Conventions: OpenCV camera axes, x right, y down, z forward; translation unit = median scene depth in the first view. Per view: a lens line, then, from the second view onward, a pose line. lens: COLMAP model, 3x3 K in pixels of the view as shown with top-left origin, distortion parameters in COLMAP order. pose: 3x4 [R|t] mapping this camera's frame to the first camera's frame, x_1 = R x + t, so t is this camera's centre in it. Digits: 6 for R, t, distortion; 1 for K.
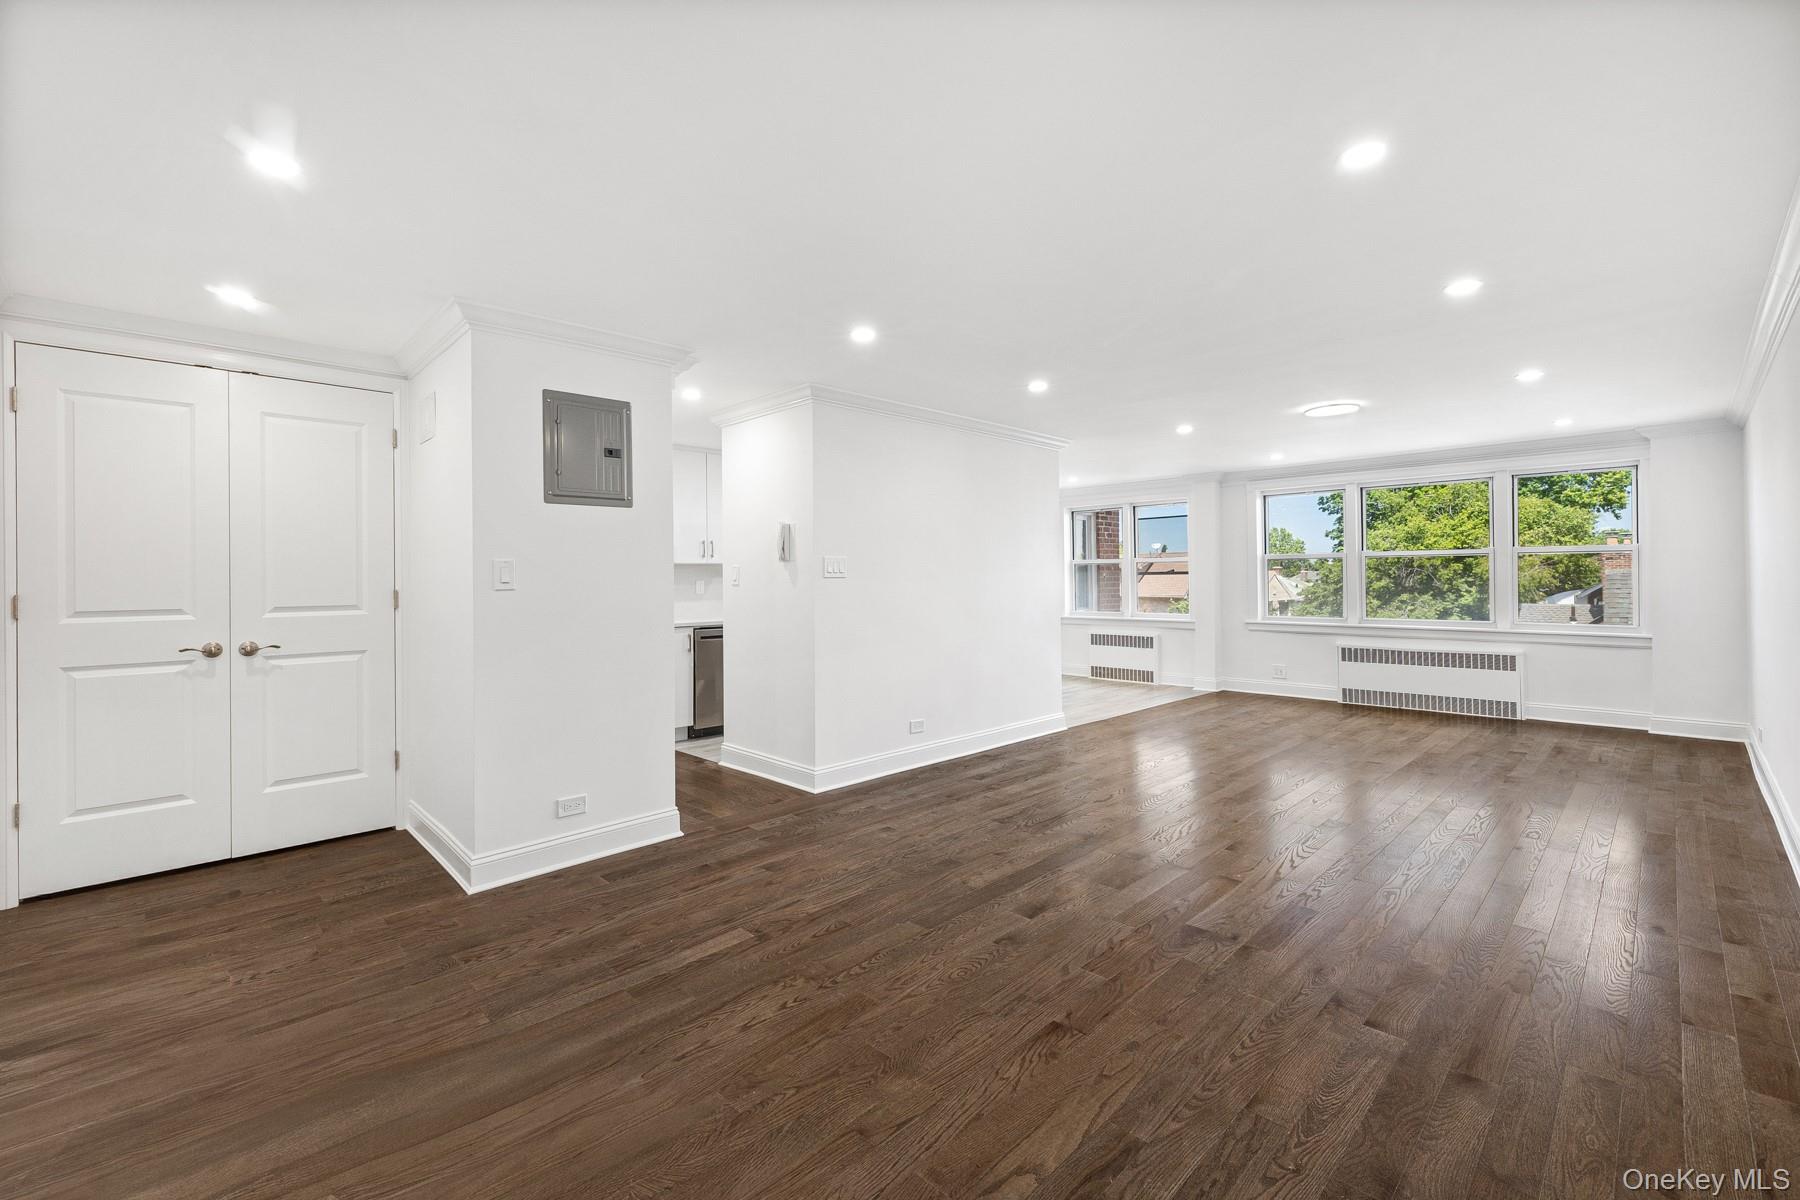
lens RADIAL K [[768.6, 0, 904.2], [0, 768.6, 579.1], [0, 0, 1]] dist [0.000412, 0.000366]
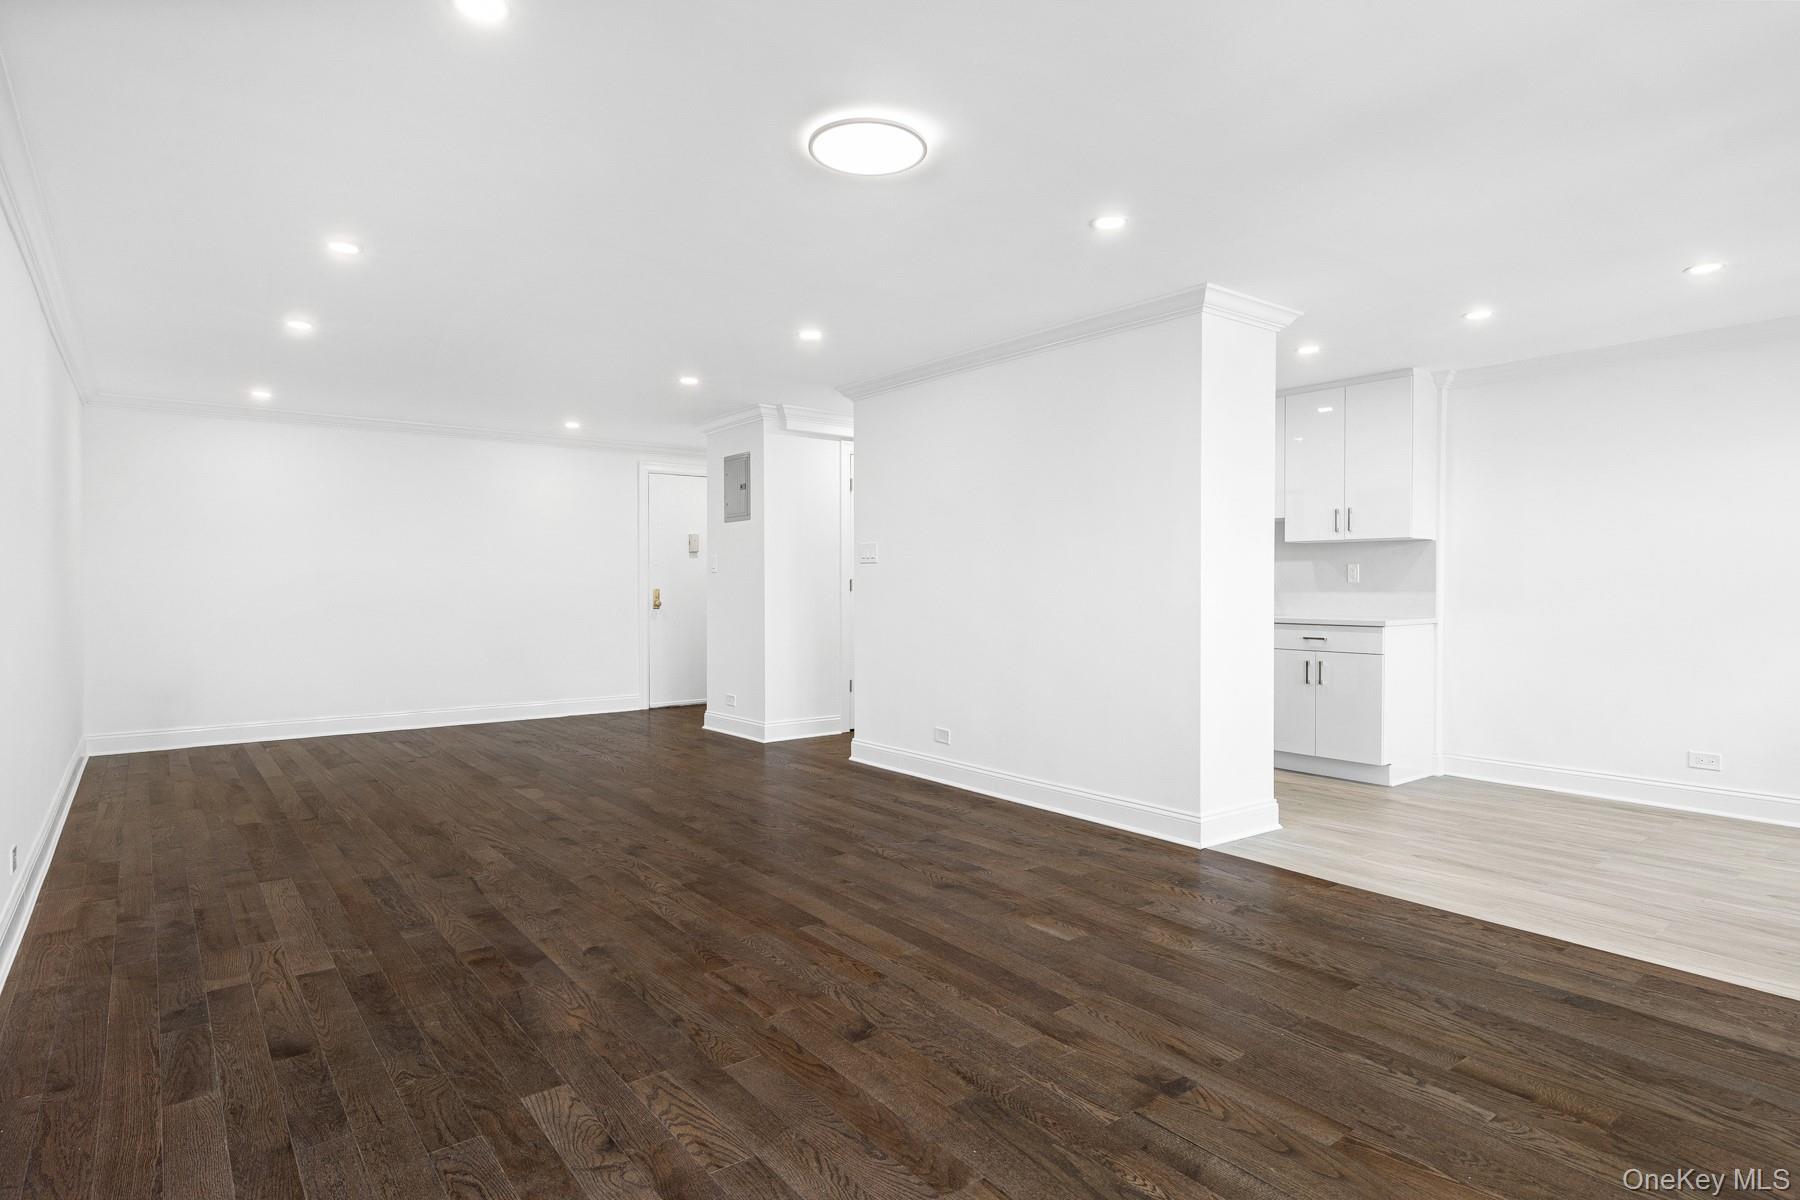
lens RADIAL K [[959.0, 0, 889.1], [0, 959.0, 602.3], [0, 0, 1]] dist [-0.002209, 0.000925]
pose [[-0.127025, 0.029346, -0.991465, 0.692103], [0.000760, 0.999565, 0.029488, 0.007593], [0.991899, 0.002992, -0.126993, 0.690279]]
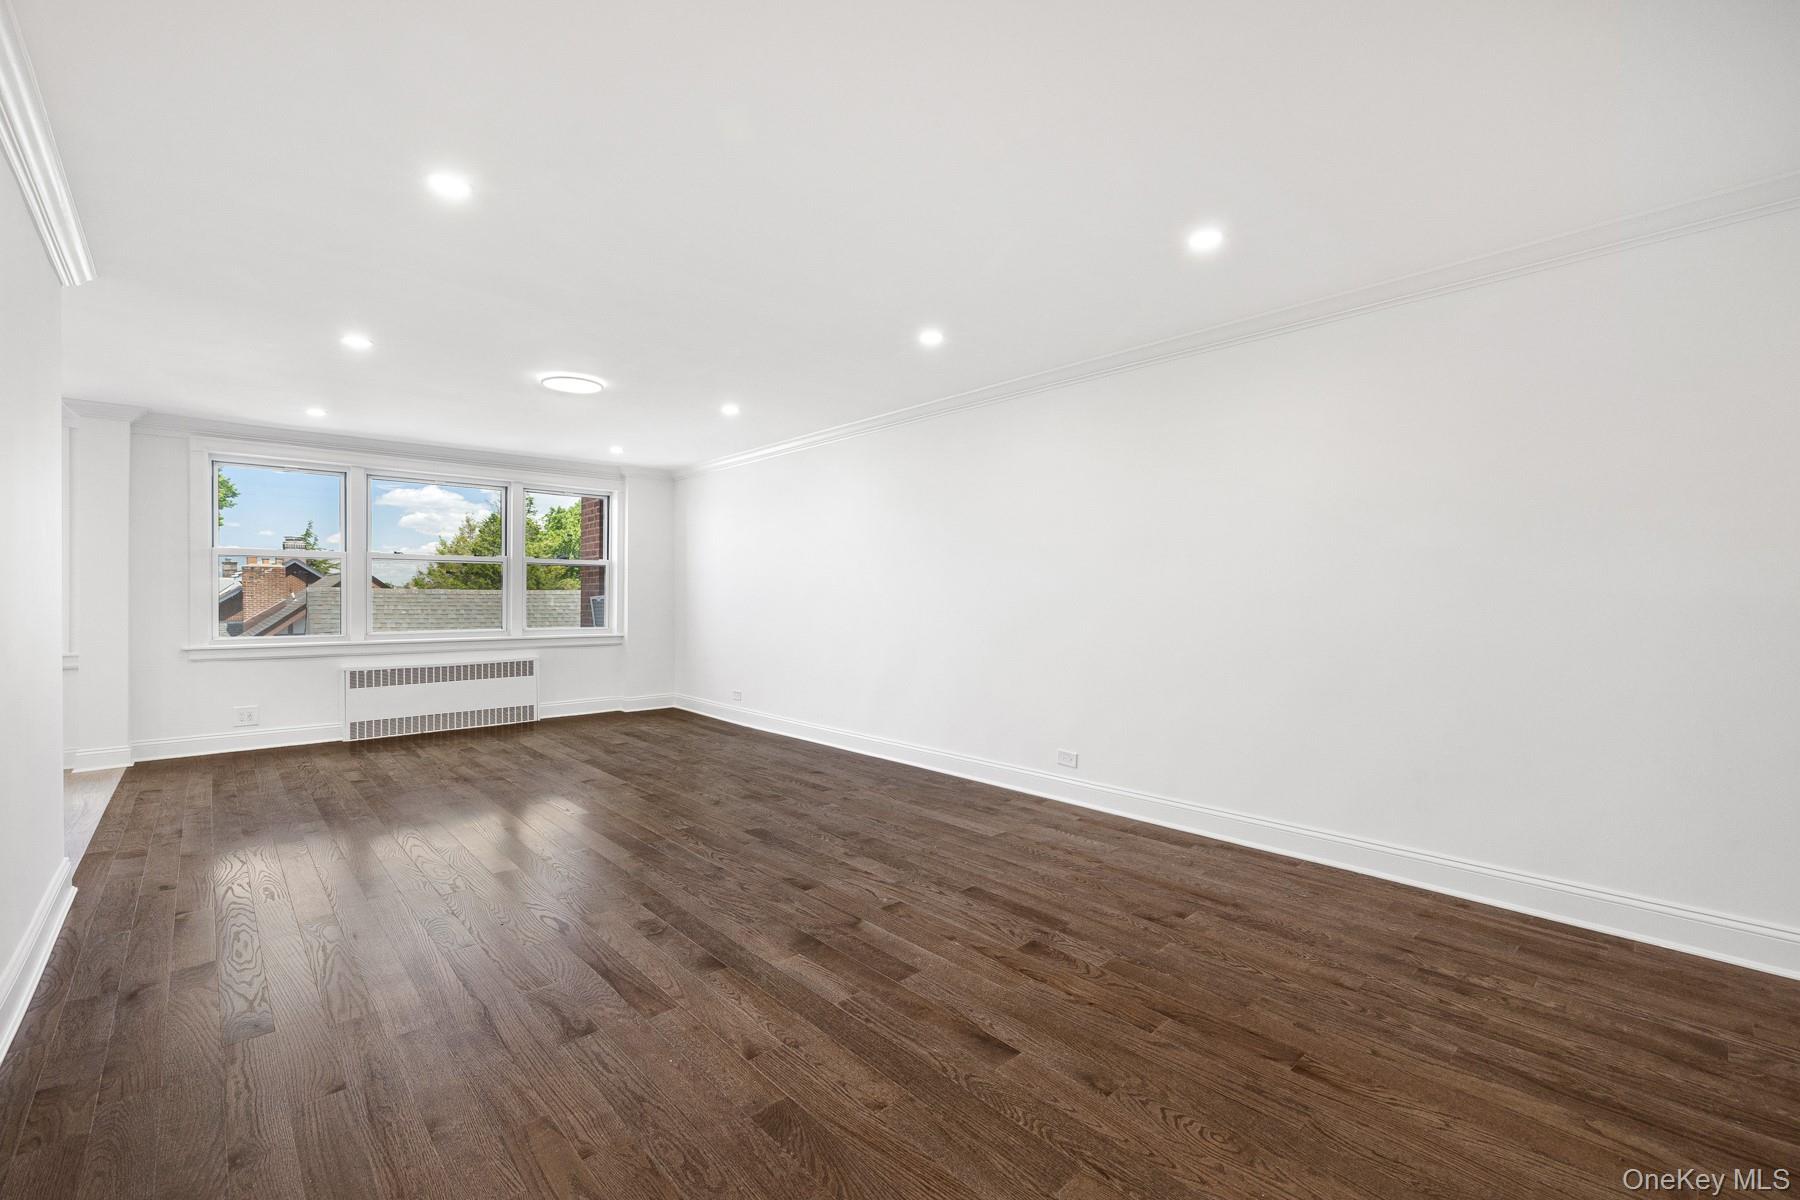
lens RADIAL K [[753.5, 0, 900.0], [0, 753.5, 600.0], [0, 0, 1]] dist [0.001233, -0.000024]
pose [[0.036898, 0.003172, 0.999314, -0.179643], [-0.002570, 0.999992, -0.003080, 0.015305], [-0.999316, -0.002455, 0.036906, 0.382609]]
